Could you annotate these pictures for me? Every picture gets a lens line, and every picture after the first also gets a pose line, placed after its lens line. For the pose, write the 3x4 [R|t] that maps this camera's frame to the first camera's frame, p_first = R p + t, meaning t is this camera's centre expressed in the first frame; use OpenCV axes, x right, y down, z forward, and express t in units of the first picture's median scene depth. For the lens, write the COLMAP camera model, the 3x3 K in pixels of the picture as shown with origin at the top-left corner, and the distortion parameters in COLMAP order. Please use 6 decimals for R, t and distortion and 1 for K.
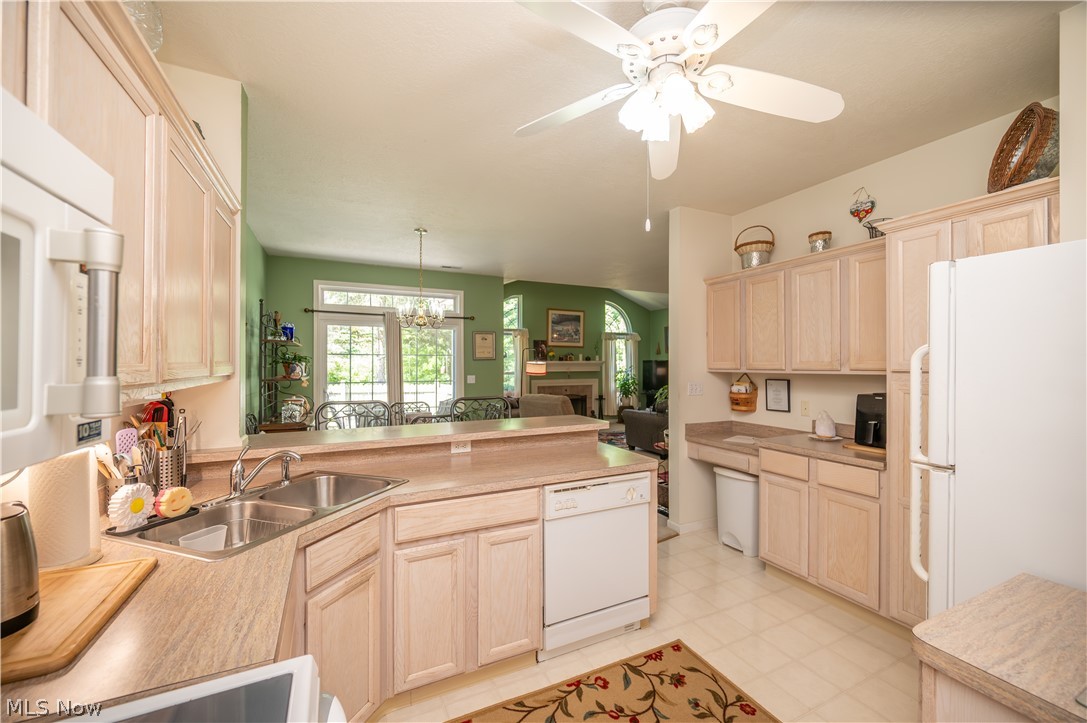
lens RADIAL K [[437.4, 0, 543.5], [0, 437.4, 361.5], [0, 0, 1]] dist [0.000335, 0.000332]
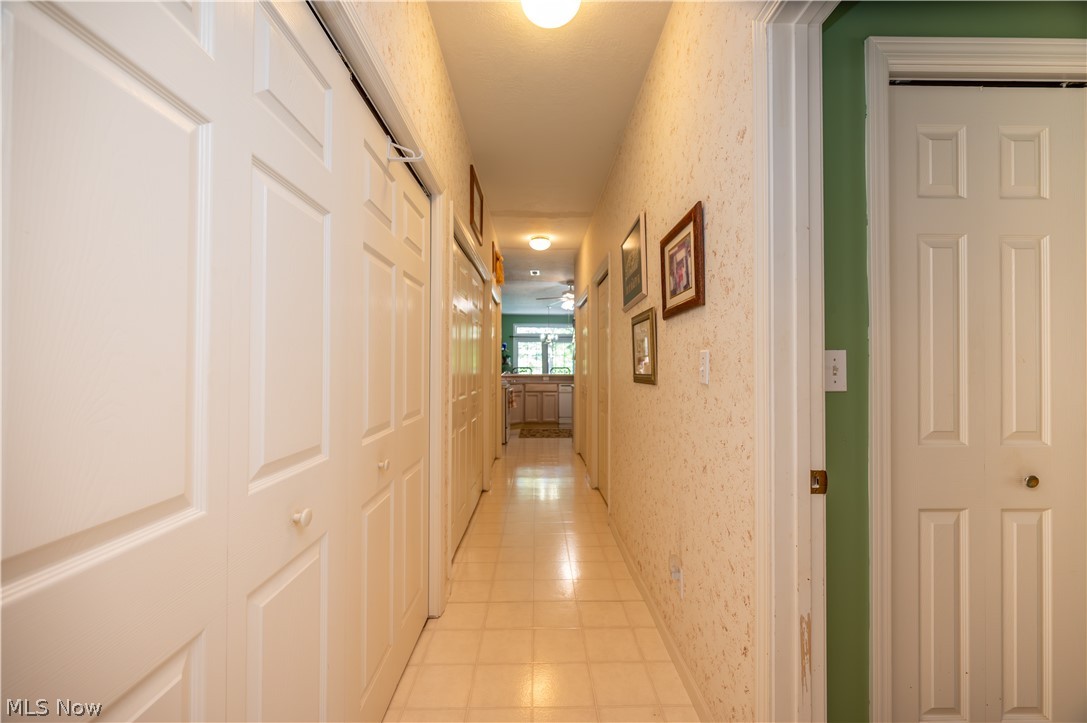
lens RADIAL K [[437.4, 0, 543.5], [0, 437.4, 361.5], [0, 0, 1]] dist [0.000335, 0.000332]
pose [[0.908534, -0.006466, -0.417761, 0.727958], [0.005941, 0.999979, -0.002557, 0.034158], [0.417769, -0.000159, 0.908553, -1.291167]]
